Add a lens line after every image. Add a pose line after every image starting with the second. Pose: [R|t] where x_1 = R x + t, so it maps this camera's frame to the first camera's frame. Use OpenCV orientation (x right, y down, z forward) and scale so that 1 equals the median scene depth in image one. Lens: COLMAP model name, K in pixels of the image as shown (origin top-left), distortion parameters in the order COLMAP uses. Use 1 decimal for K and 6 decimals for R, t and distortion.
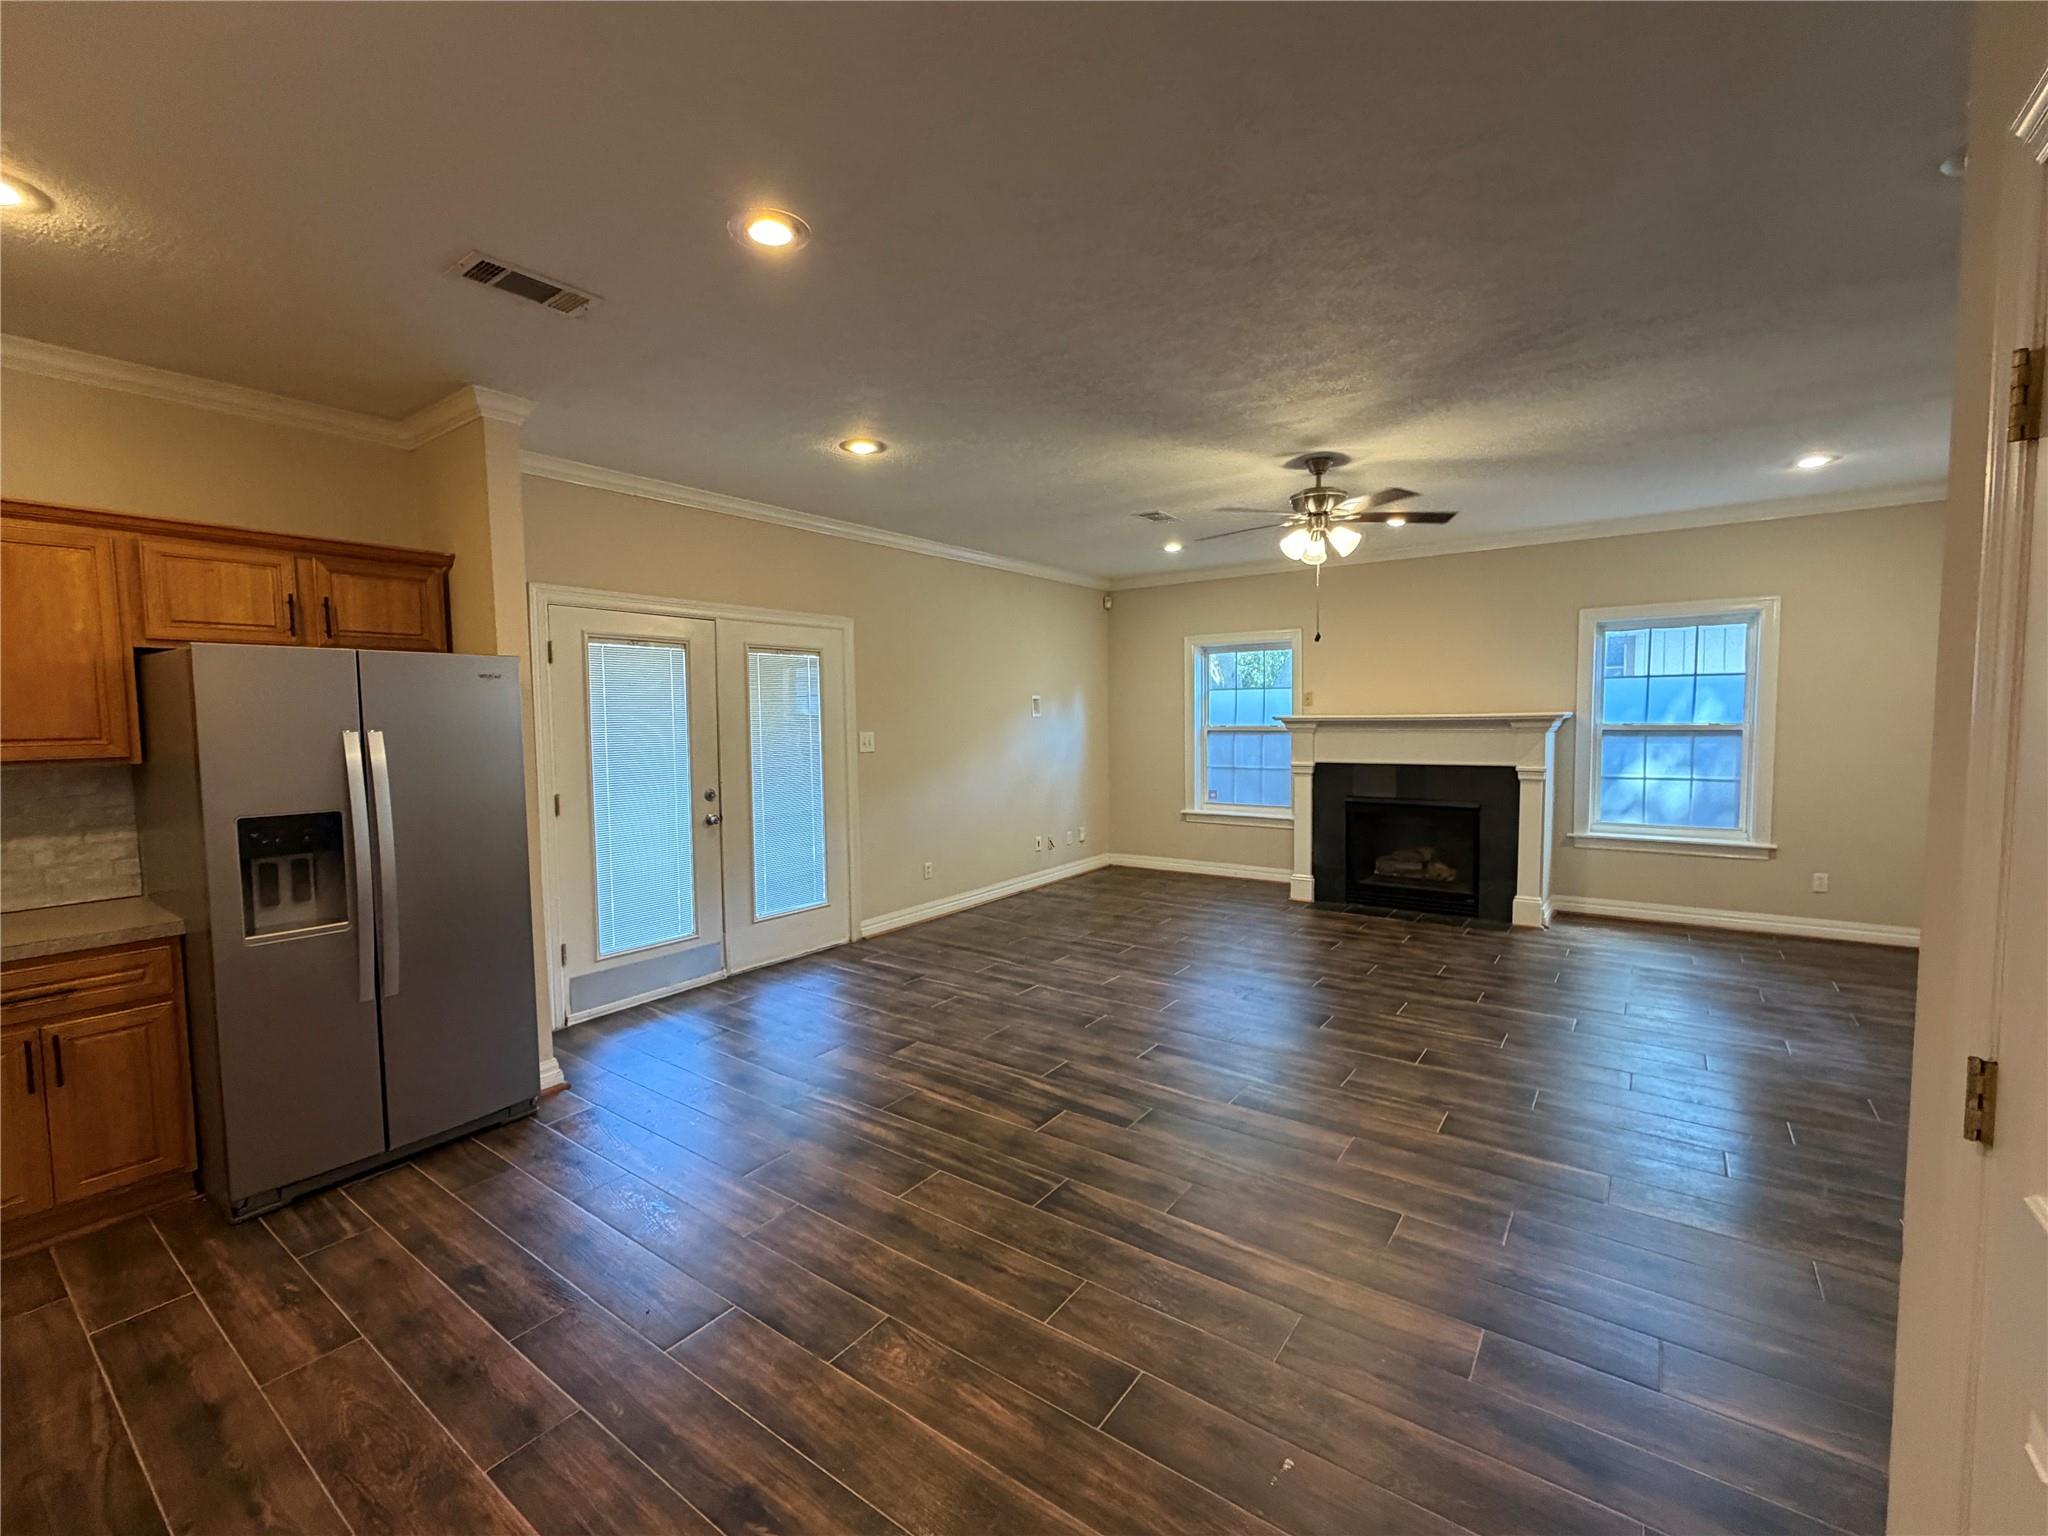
lens RADIAL K [[868.5, 0, 1026.1], [0, 868.5, 771.0], [0, 0, 1]] dist [-0.000145, -0.001125]
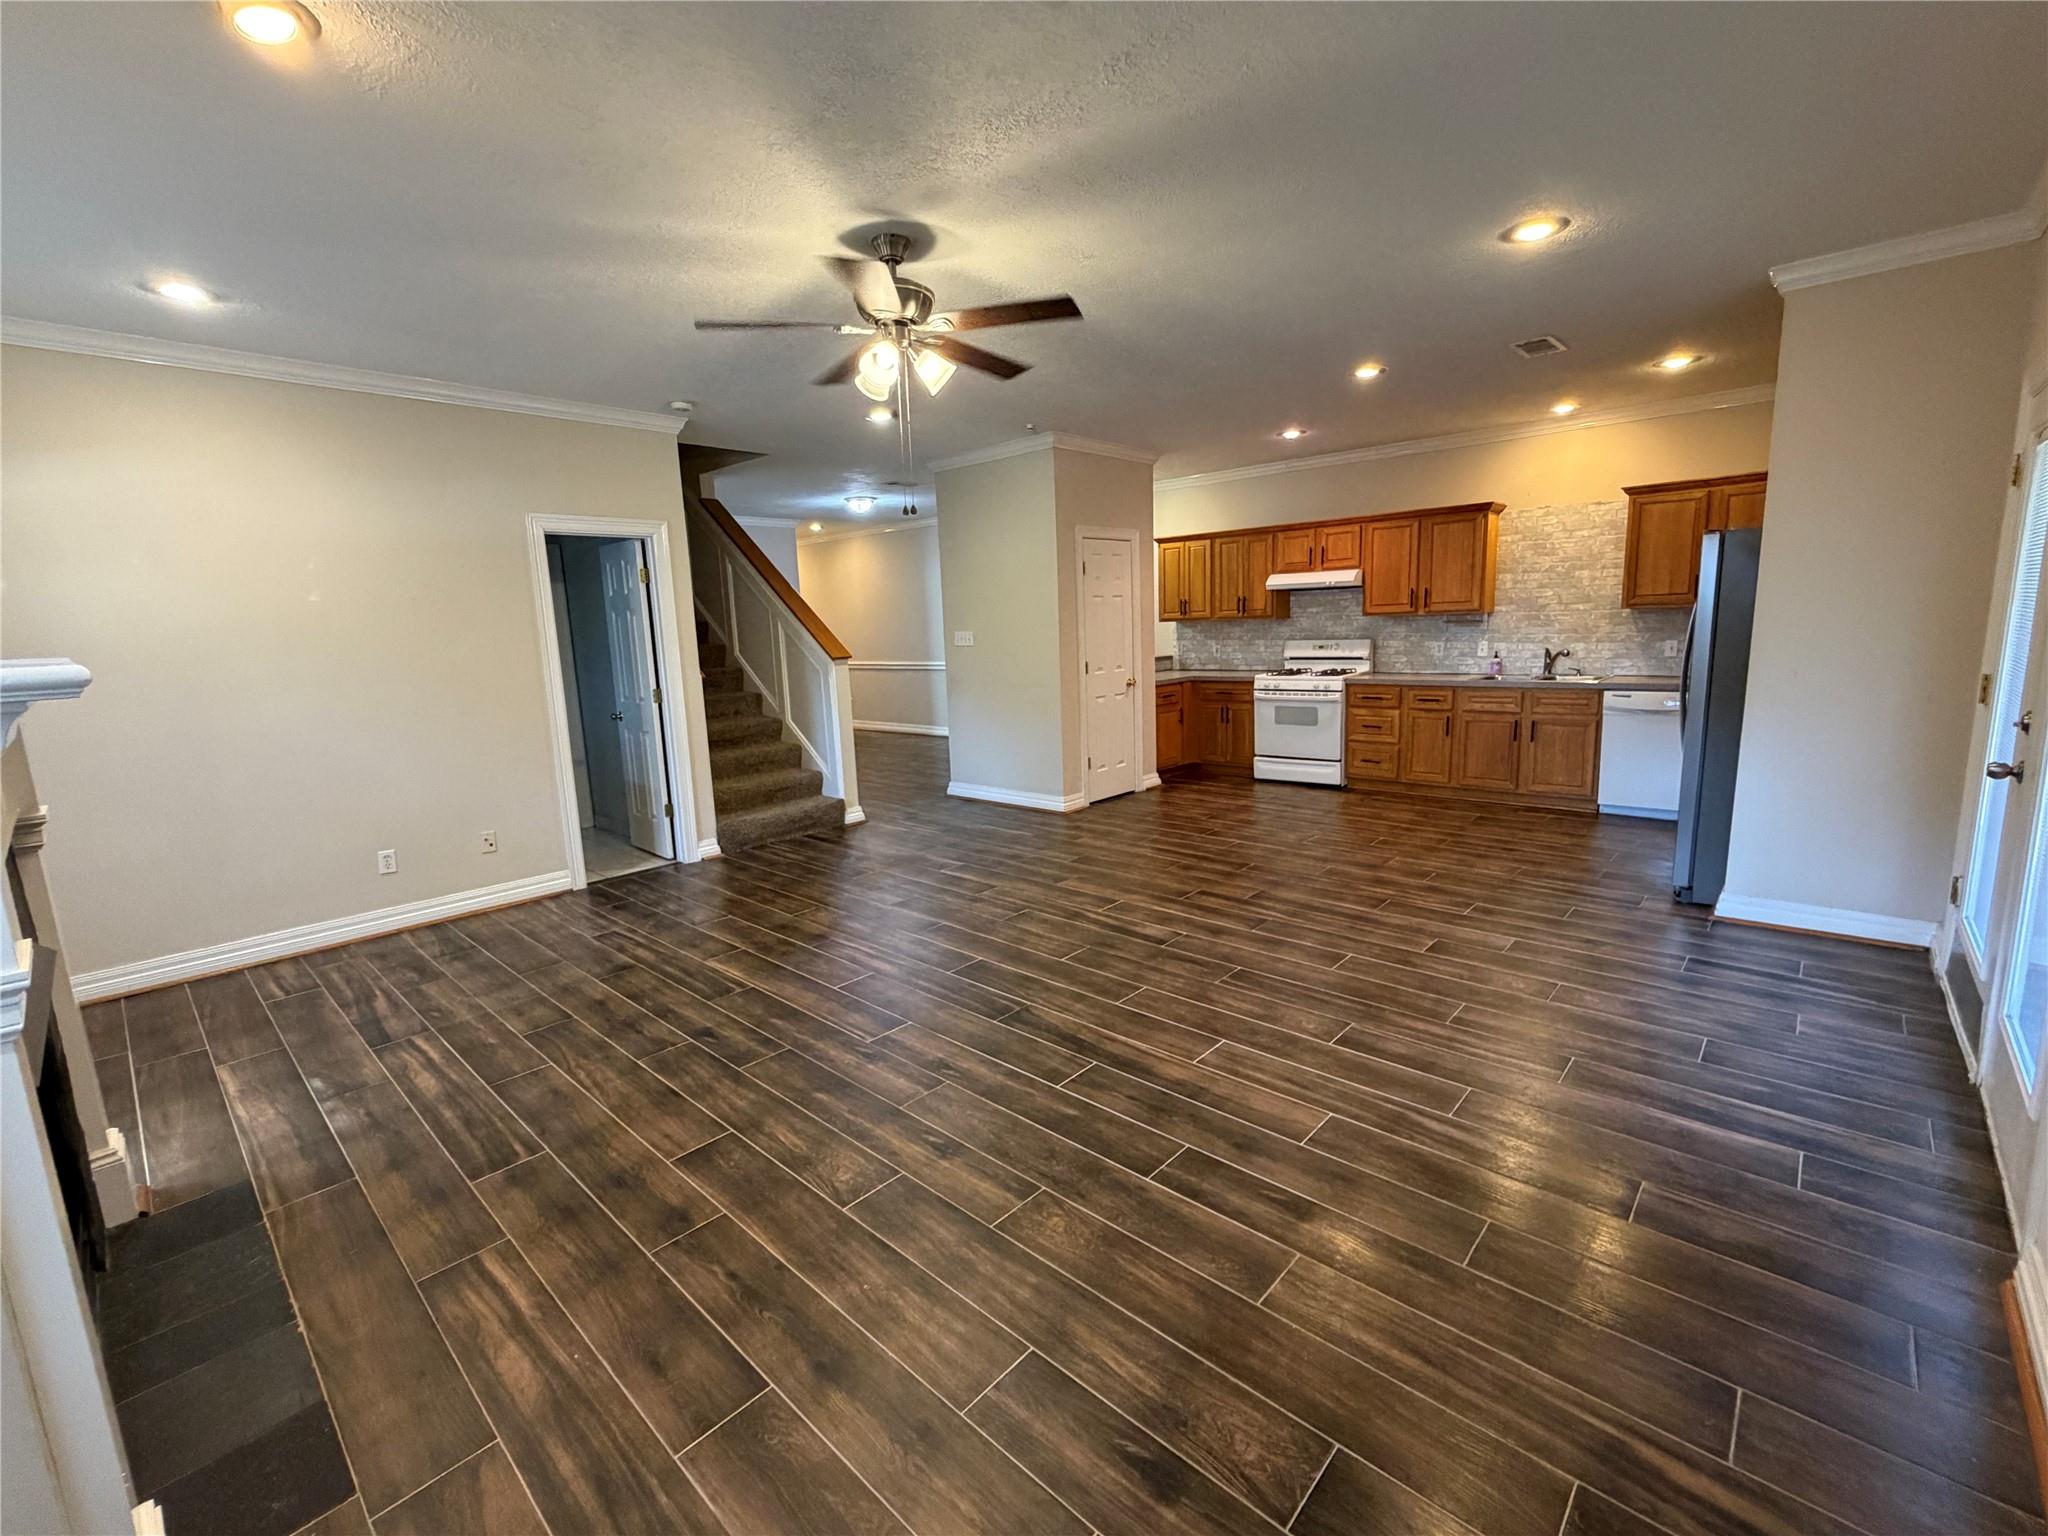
lens RADIAL K [[868.5, 0, 1021.6], [0, 868.5, 770.5], [0, 0, 1]] dist [-0.000145, -0.001125]
pose [[-0.991298, 0.030205, 0.128125, 0.123114], [0.059799, 0.970424, 0.233884, -0.082723], [-0.117271, 0.239510, -0.963785, 1.327420]]
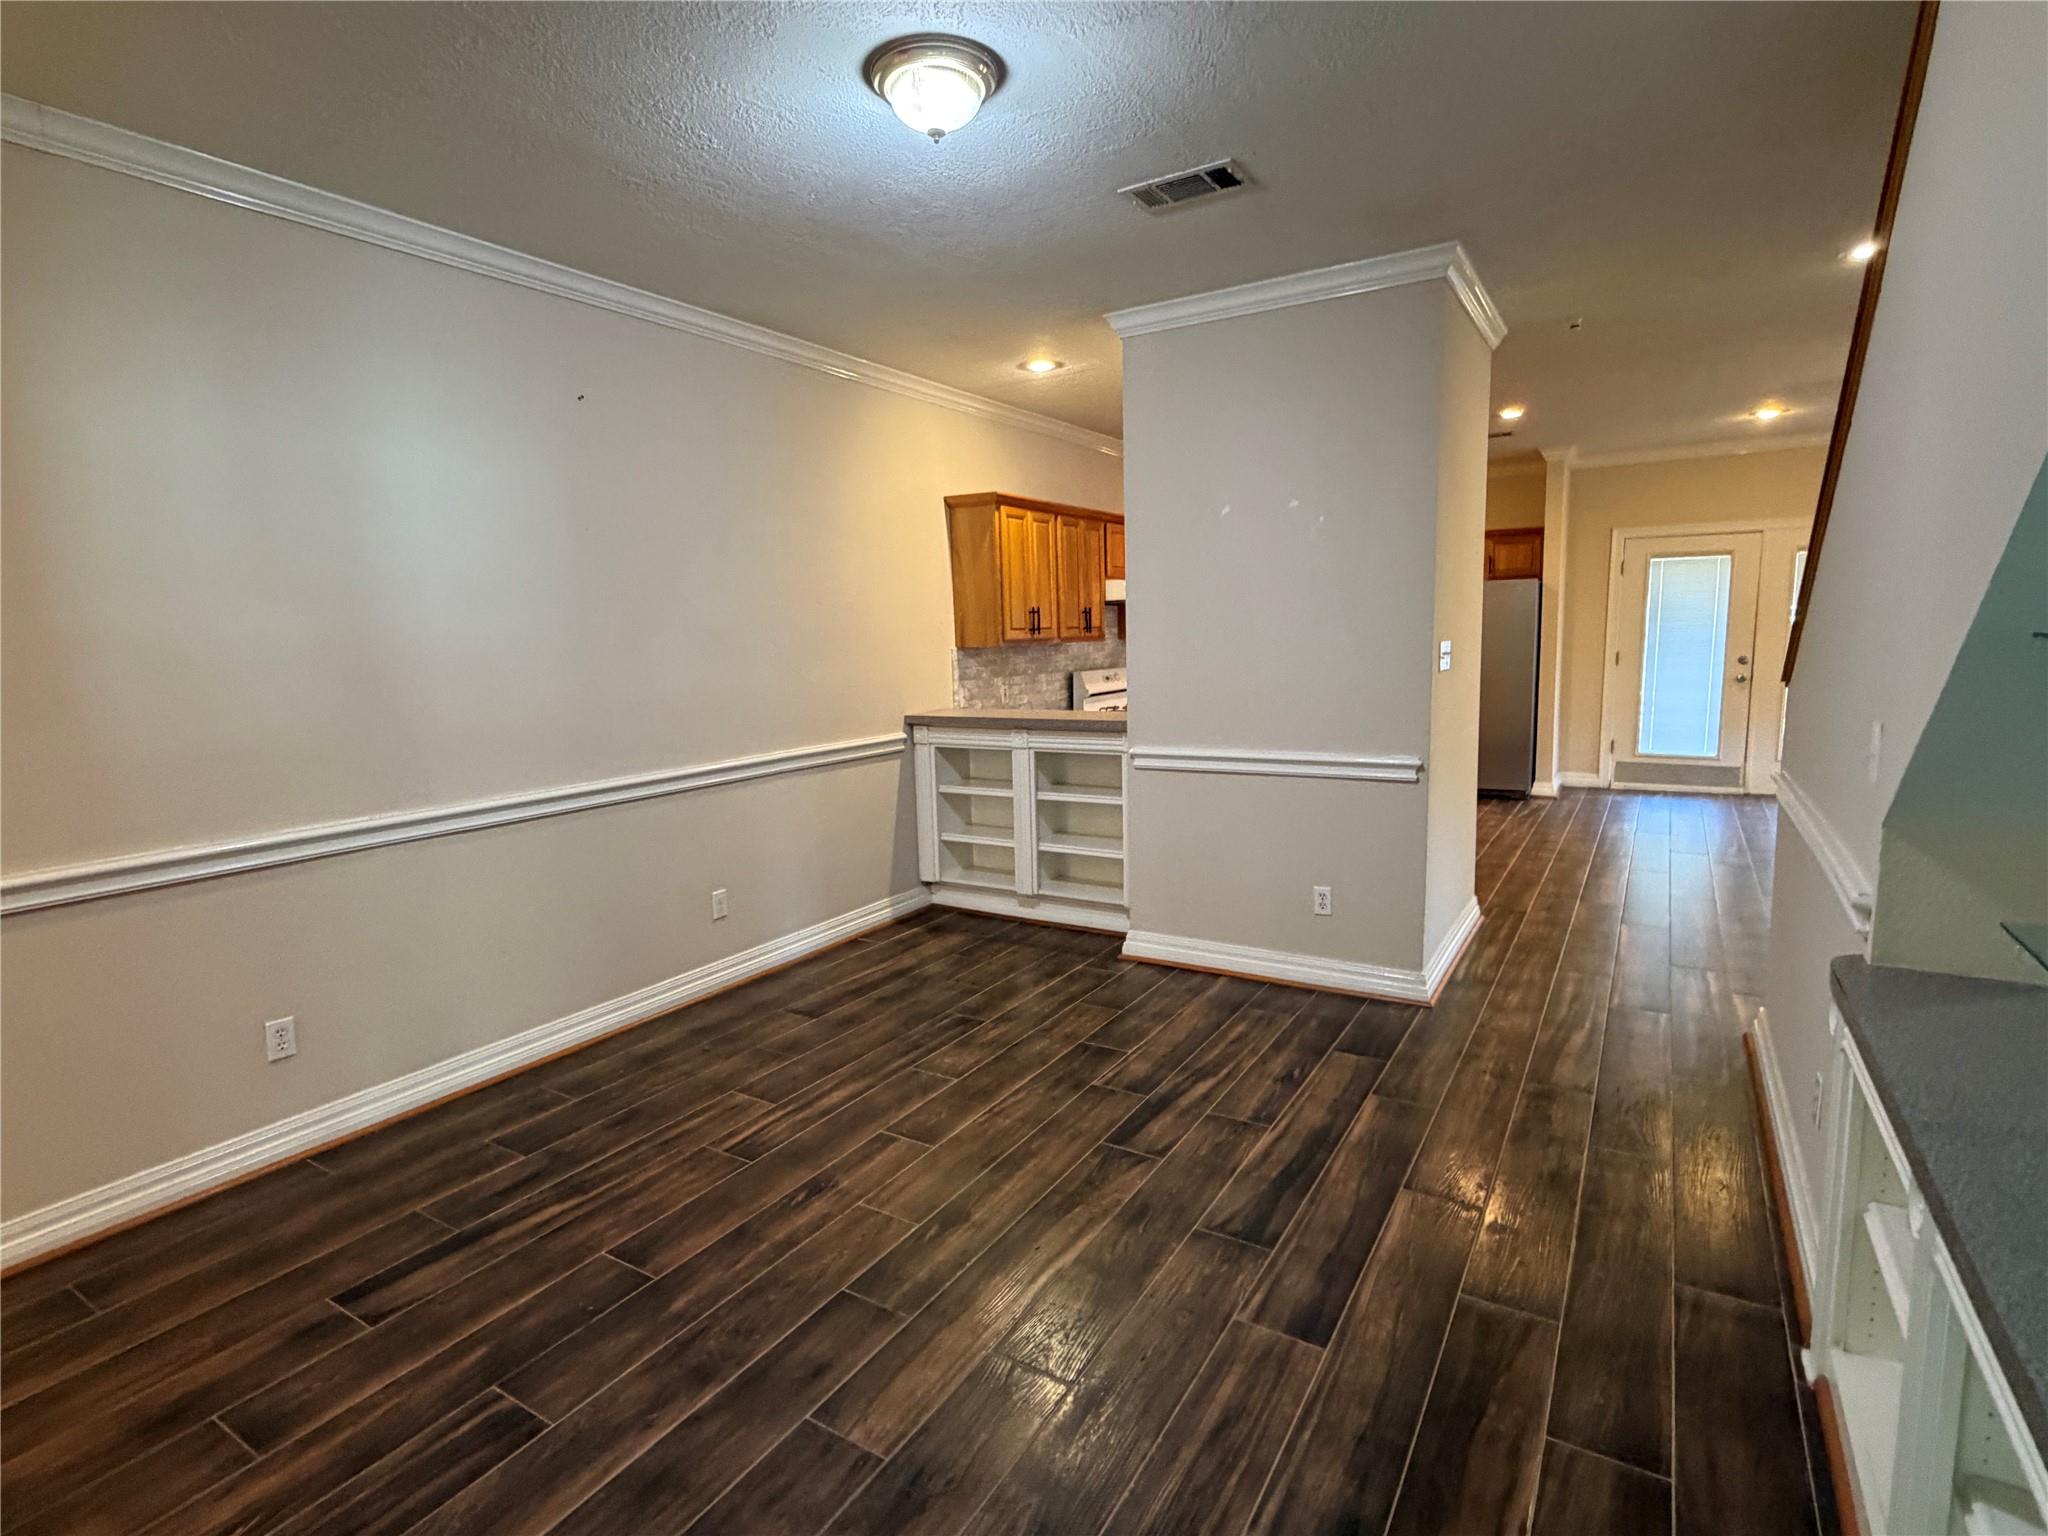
lens RADIAL K [[1021.0, 0, 1015.5], [0, 1021.0, 774.7], [0, 0, 1]] dist [0.001064, 0.001320]
pose [[0.066442, 0.154407, -0.985771, 1.031819], [-0.039838, 0.987576, 0.152005, 0.005415], [0.996995, 0.029172, 0.071768, -0.240243]]
